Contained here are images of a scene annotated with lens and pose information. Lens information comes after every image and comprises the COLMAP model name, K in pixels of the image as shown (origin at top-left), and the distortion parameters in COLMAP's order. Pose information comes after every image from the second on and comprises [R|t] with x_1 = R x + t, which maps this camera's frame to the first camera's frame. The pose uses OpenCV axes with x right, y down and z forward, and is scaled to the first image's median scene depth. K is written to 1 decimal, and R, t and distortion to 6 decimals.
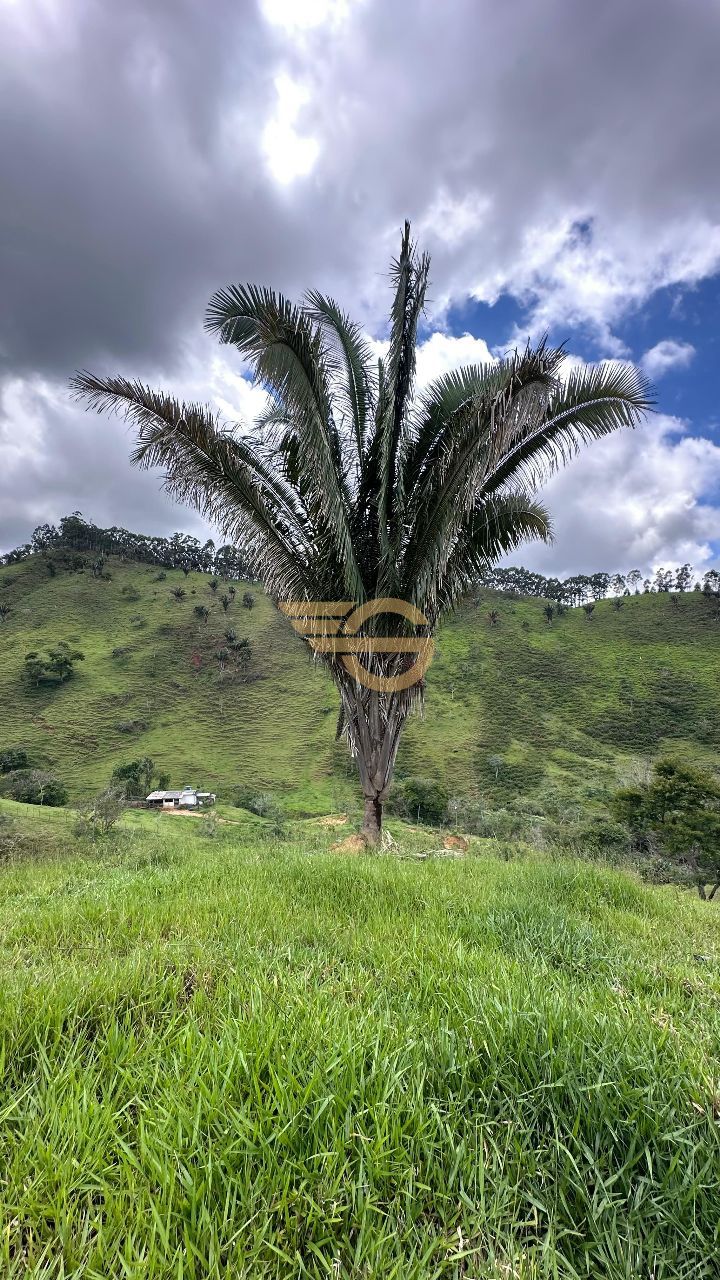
lens RADIAL K [[512.6, 0, 360.0], [0, 512.6, 640.0], [0, 0, 1]] dist [-0.001390, 0.000044]
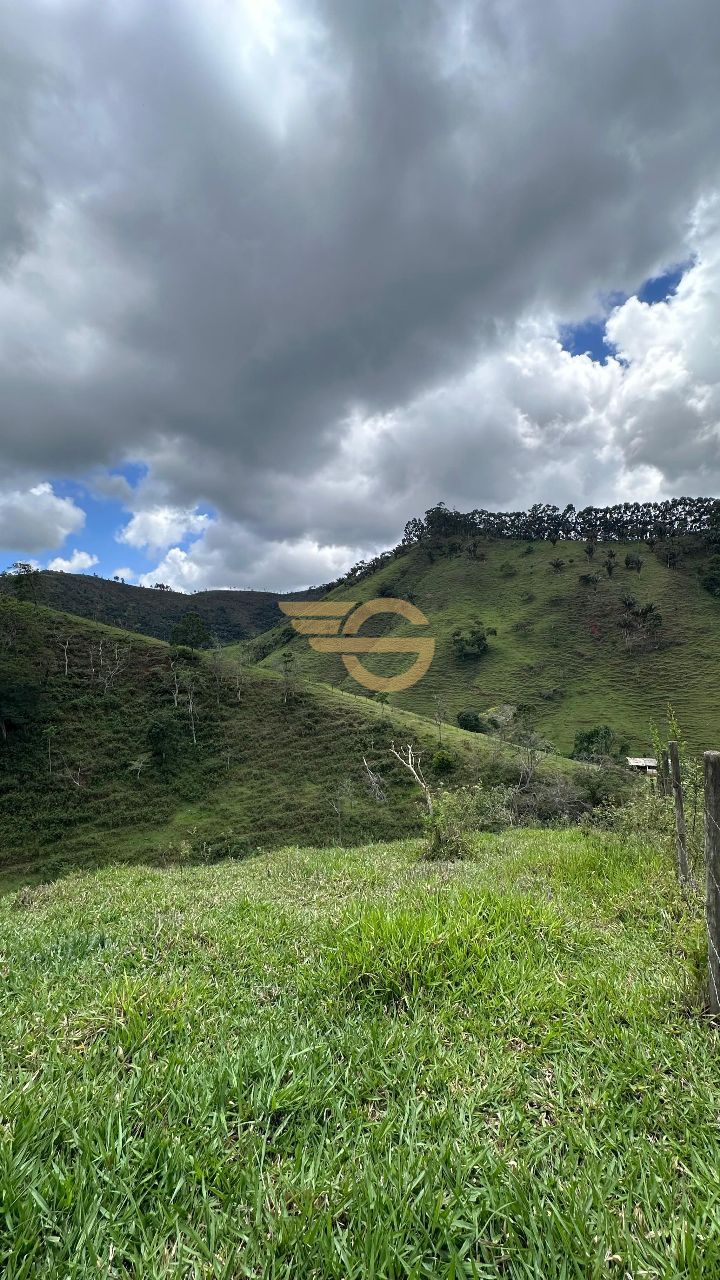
lens RADIAL K [[512.6, 0, 360.0], [0, 512.6, 640.0], [0, 0, 1]] dist [-0.001390, 0.000044]
pose [[0.829888, -0.046696, -0.555972, -0.148717], [0.084069, 0.995580, 0.041870, -0.020614], [0.551559, -0.081488, 0.830146, -0.091839]]
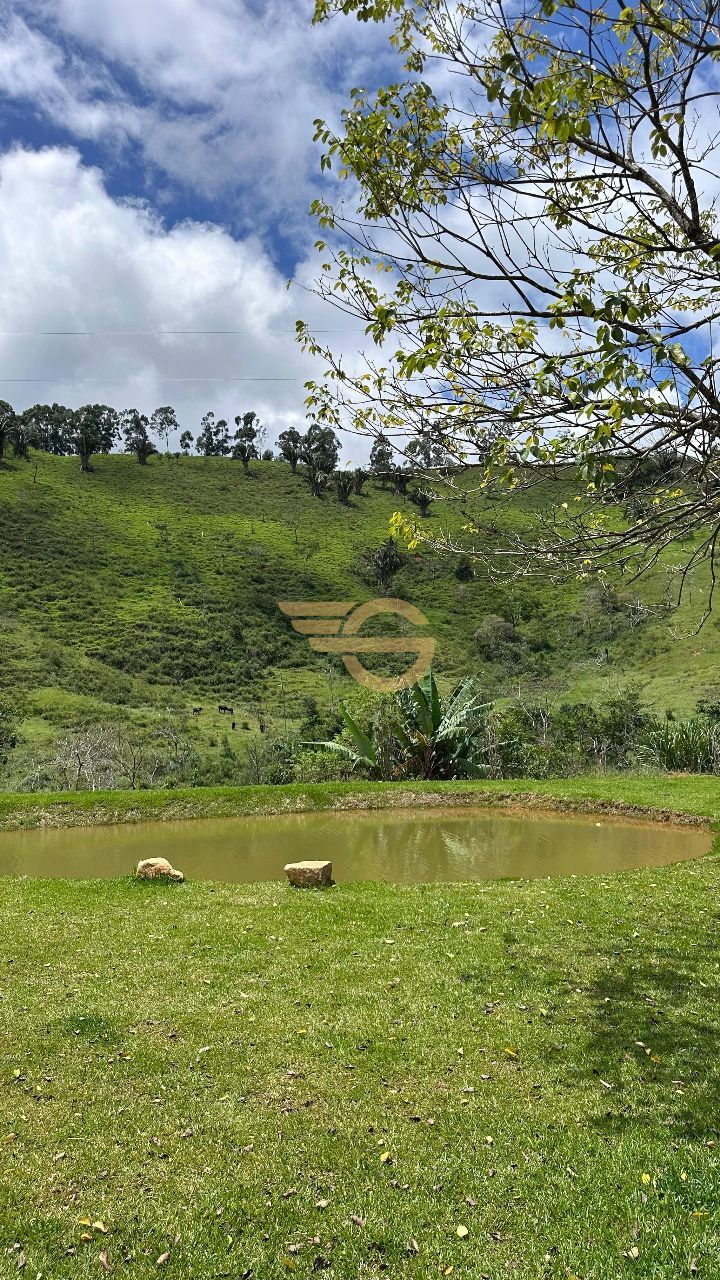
lens RADIAL K [[909.9, 0, 340.5], [0, 909.9, 639.9], [0, 0, 1]] dist [0.059281, -0.000623]
pose [[0.734879, 0.027690, 0.677633, 0.100921], [-0.013608, 0.999567, -0.026088, 0.170412], [-0.678062, 0.009951, 0.734938, 0.362418]]
